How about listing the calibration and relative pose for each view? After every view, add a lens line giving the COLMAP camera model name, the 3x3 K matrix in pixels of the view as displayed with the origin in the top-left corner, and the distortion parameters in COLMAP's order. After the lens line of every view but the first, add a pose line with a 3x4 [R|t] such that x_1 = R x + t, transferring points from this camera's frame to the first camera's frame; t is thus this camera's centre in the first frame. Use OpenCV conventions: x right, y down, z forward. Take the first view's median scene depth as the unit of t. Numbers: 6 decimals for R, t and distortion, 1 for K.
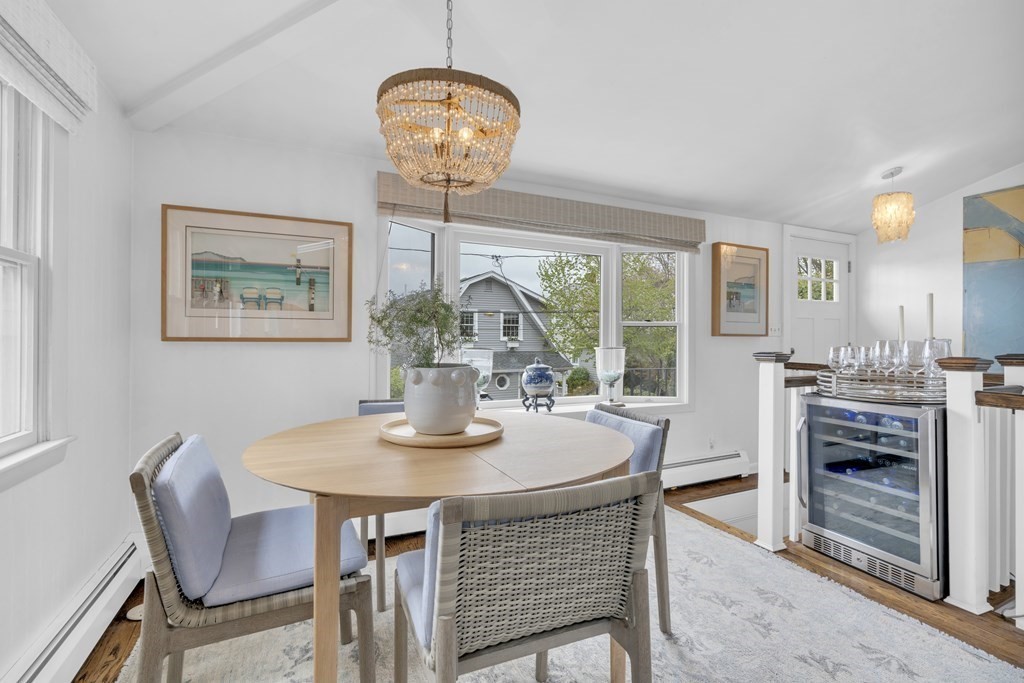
lens RADIAL K [[459.5, 0, 512.9], [0, 459.5, 336.8], [0, 0, 1]] dist [-0.005899, 0.000273]
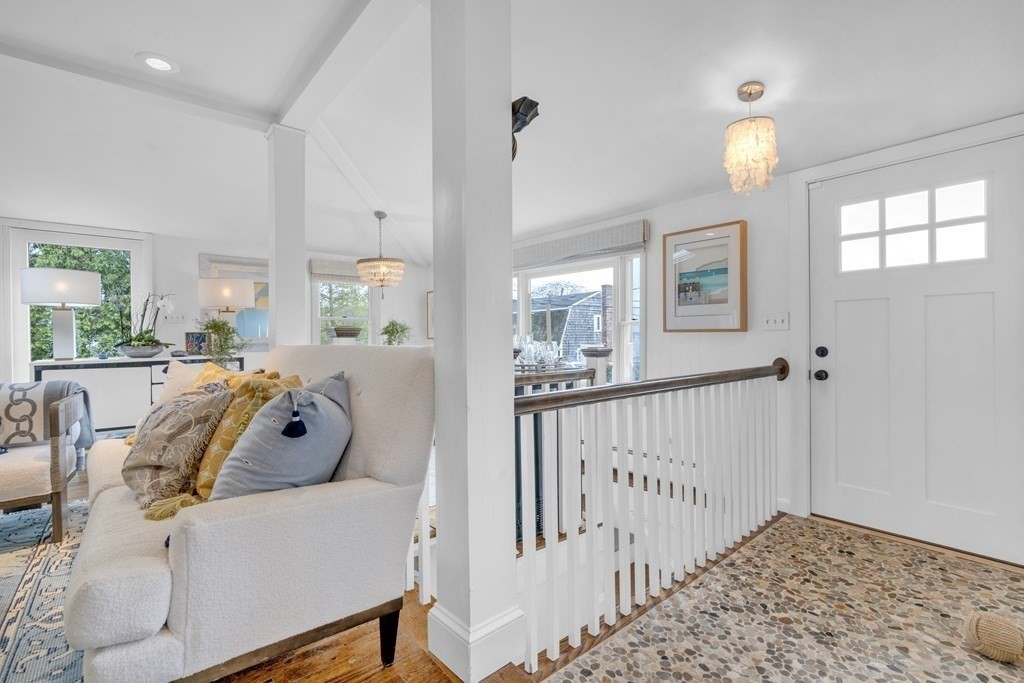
lens RADIAL K [[459.5, 0, 512.9], [0, 459.5, 336.8], [0, 0, 1]] dist [-0.005899, 0.000273]
pose [[0.283225, -0.006875, -0.959029, 1.362497], [0.012423, 0.999917, -0.003500, 0.008024], [0.958973, -0.010923, 0.283287, 0.446446]]
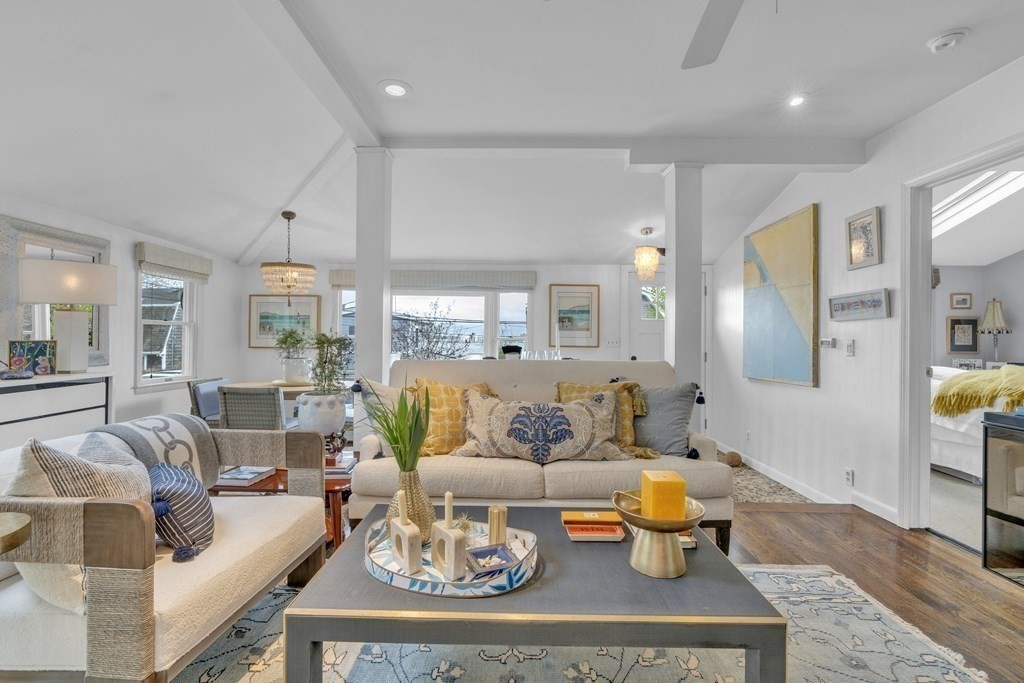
lens RADIAL K [[459.5, 0, 512.9], [0, 459.5, 336.8], [0, 0, 1]] dist [-0.005899, 0.000273]
pose [[0.904482, -0.000385, -0.426512, 1.035388], [-0.003463, 0.999960, -0.008245, -0.023671], [0.426498, 0.008935, 0.904444, -0.429737]]
